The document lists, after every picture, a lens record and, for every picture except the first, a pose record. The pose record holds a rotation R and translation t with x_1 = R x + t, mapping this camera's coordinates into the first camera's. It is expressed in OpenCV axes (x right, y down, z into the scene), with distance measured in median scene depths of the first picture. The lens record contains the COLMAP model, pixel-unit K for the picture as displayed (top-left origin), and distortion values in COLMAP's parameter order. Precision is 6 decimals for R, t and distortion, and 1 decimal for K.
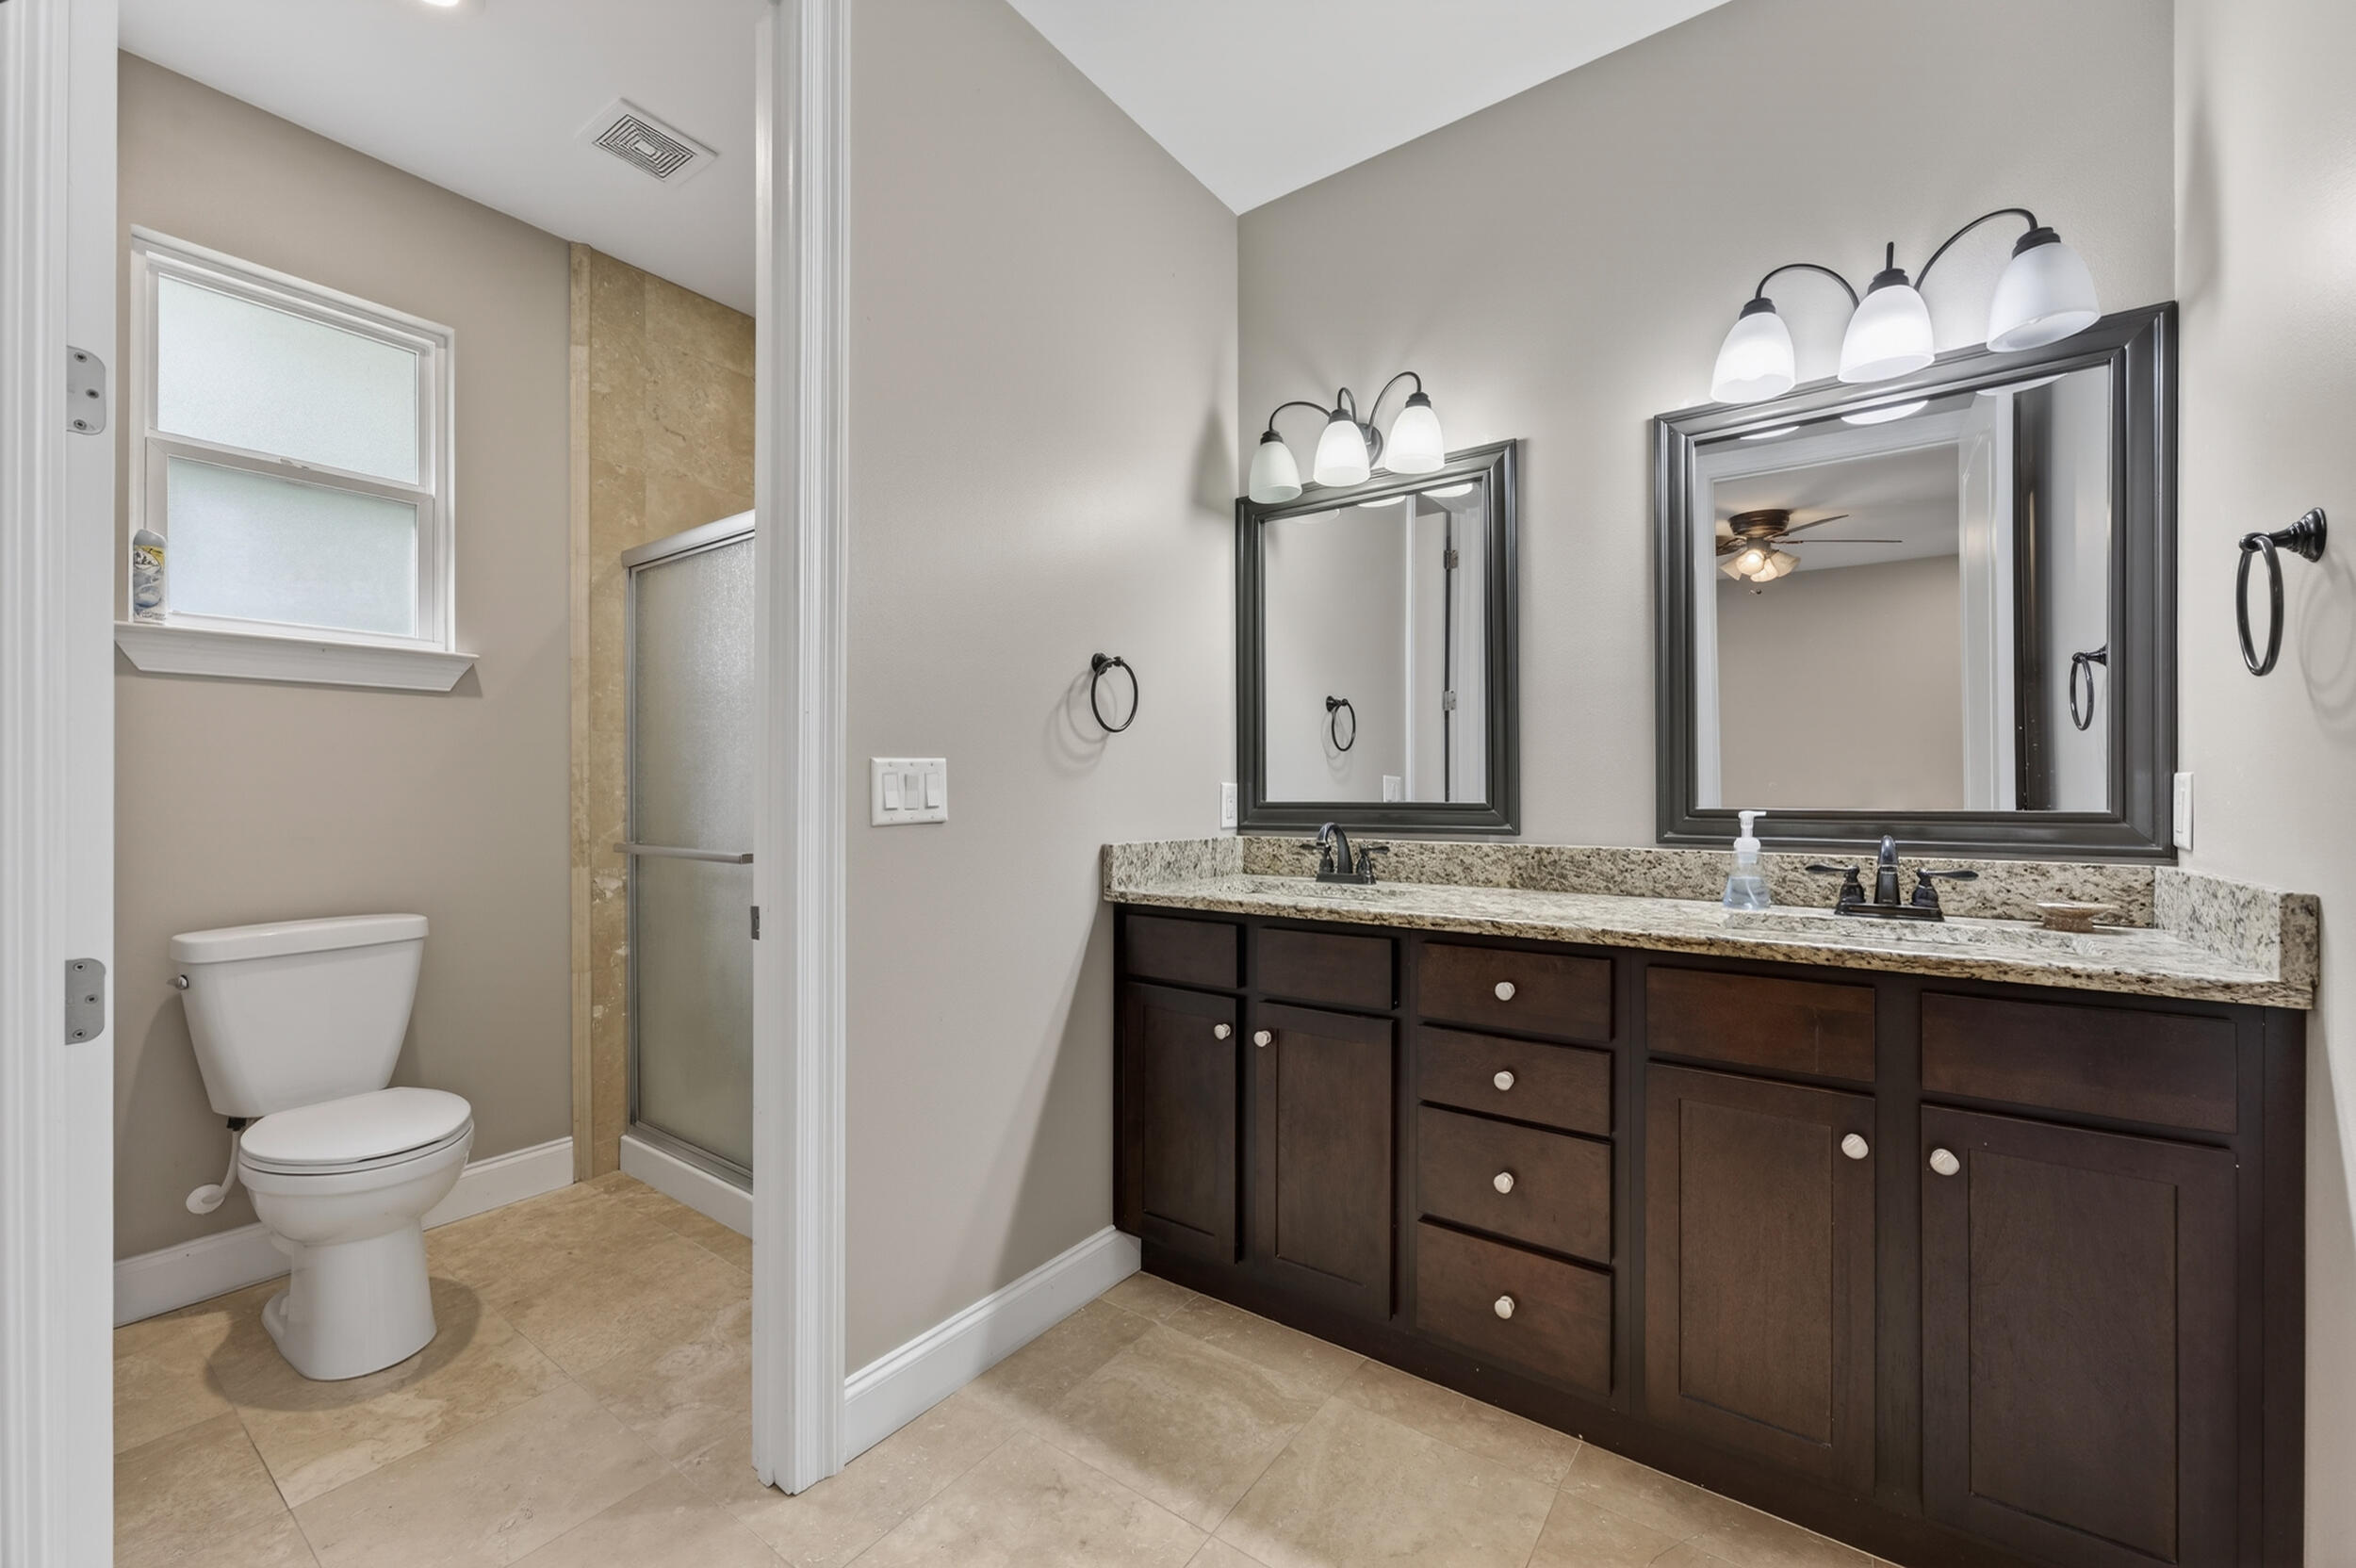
lens RADIAL K [[962.1, 0, 1172.7], [0, 962.1, 790.1], [0, 0, 1]] dist [-0.010585, 0.003834]
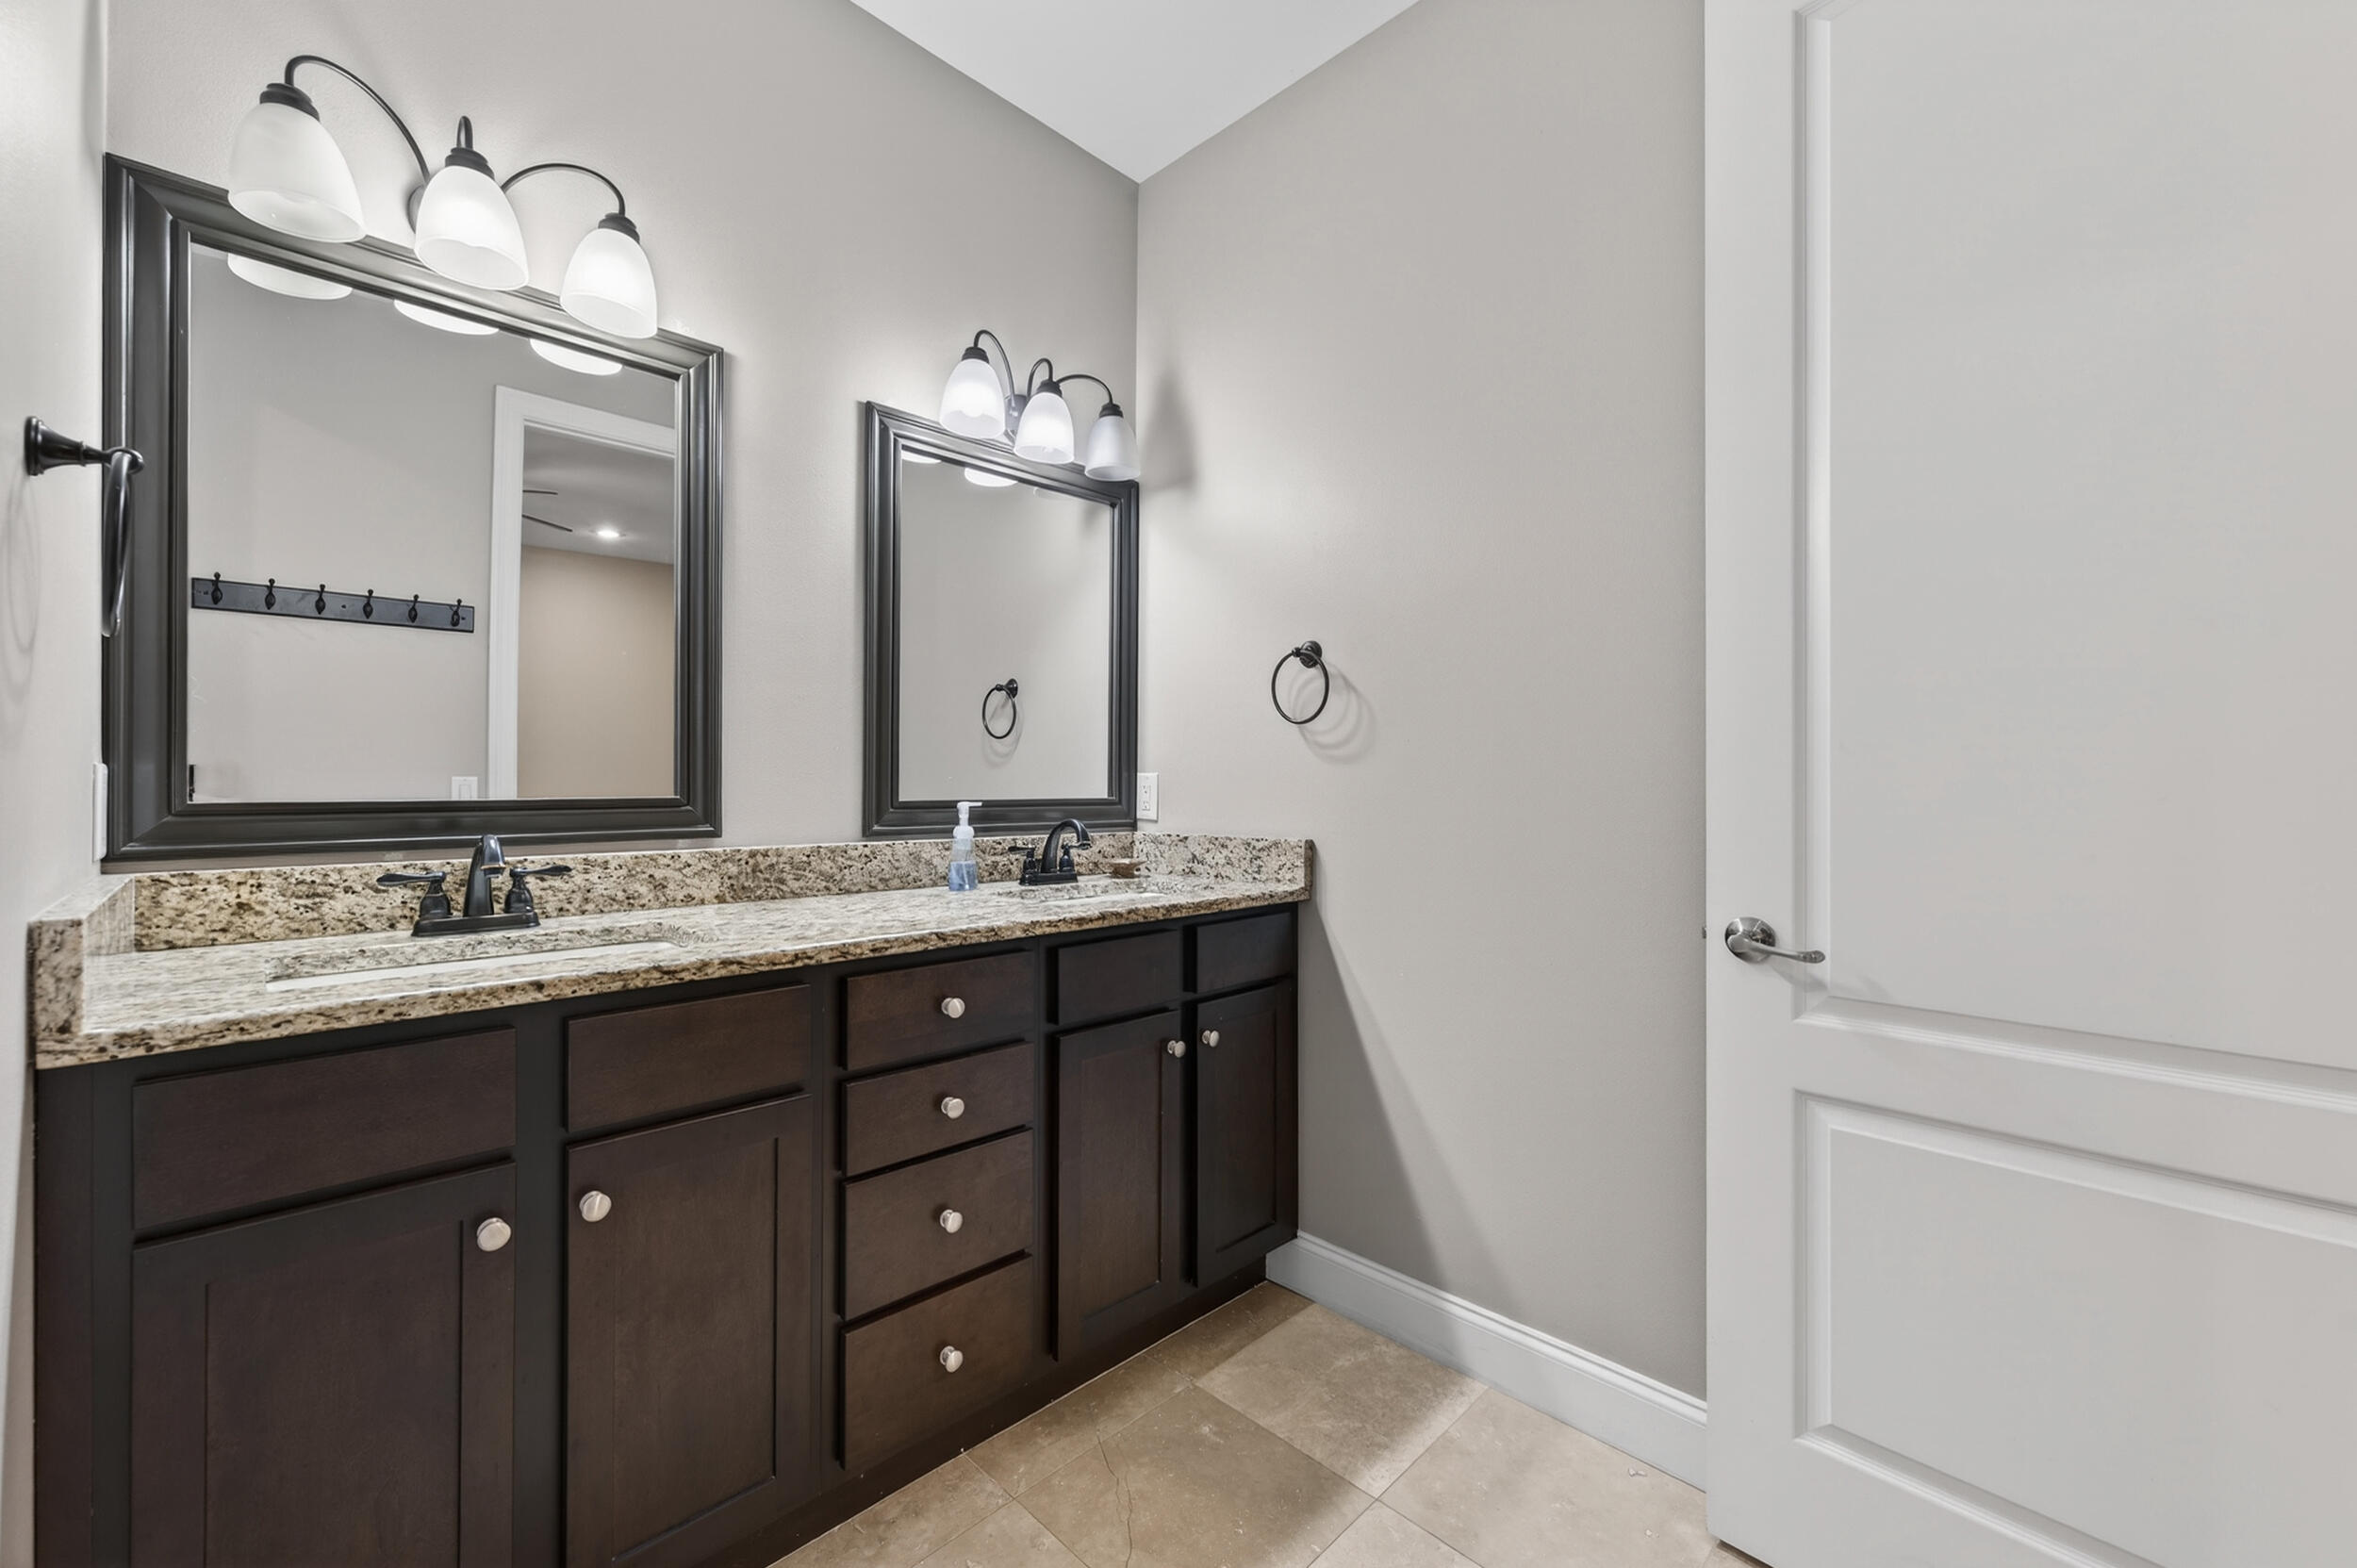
lens RADIAL K [[962.5, 0, 1179.0], [0, 962.5, 777.6], [0, 0, 1]] dist [-0.010585, 0.003834]
pose [[0.122249, 0.005885, 0.992482, -0.434980], [-0.009420, 0.999944, -0.004768, -0.003261], [-0.992455, -0.008766, 0.122298, 0.565949]]
